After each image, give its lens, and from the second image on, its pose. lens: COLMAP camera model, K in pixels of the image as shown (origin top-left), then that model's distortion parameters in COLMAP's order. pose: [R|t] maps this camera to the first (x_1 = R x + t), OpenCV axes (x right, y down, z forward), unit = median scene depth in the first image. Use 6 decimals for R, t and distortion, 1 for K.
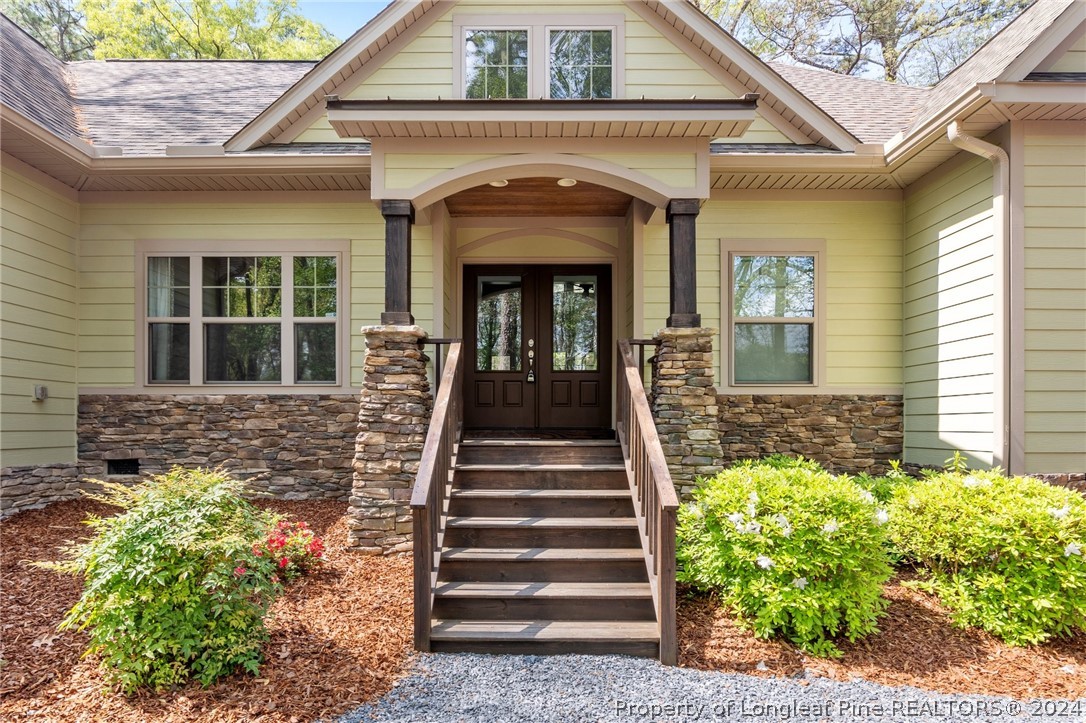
lens RADIAL K [[596.7, 0, 540.7], [0, 596.7, 420.0], [0, 0, 1]] dist [-0.001801, -0.001407]
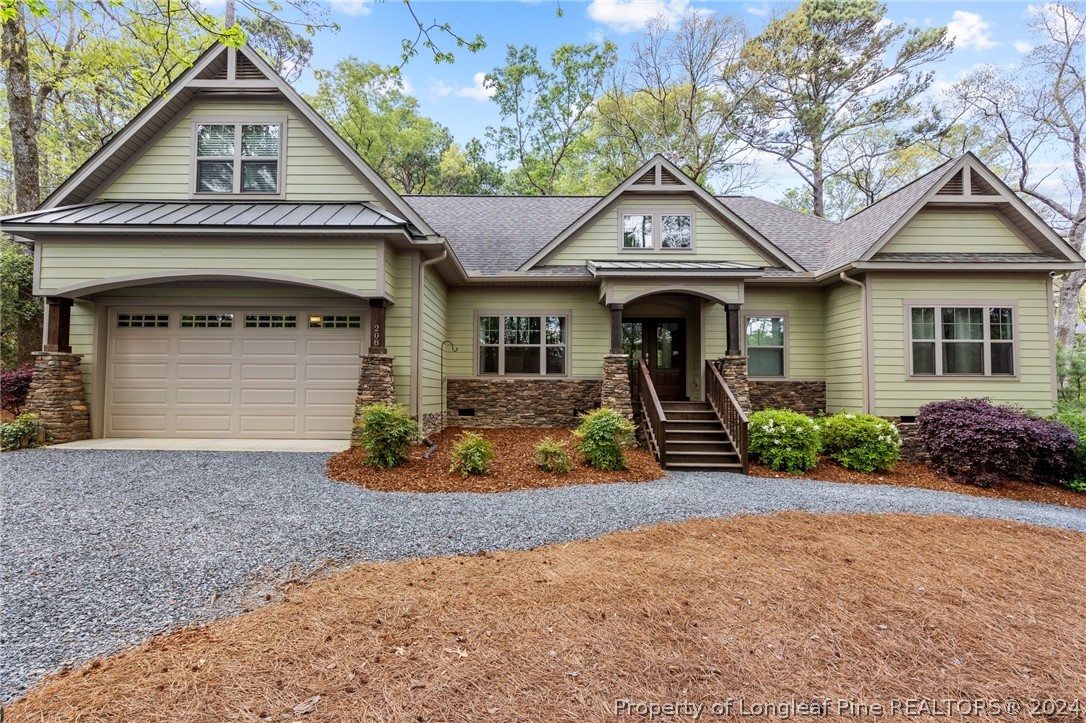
lens RADIAL K [[477.4, 0, 540.0], [0, 477.4, 365.1], [0, 0, 1]] dist [0.000909, -0.000424]
pose [[0.999961, 0.005999, -0.006536, -0.424867], [-0.006311, 0.998781, -0.048952, -0.009885], [0.006234, 0.048991, 0.998780, -0.752941]]
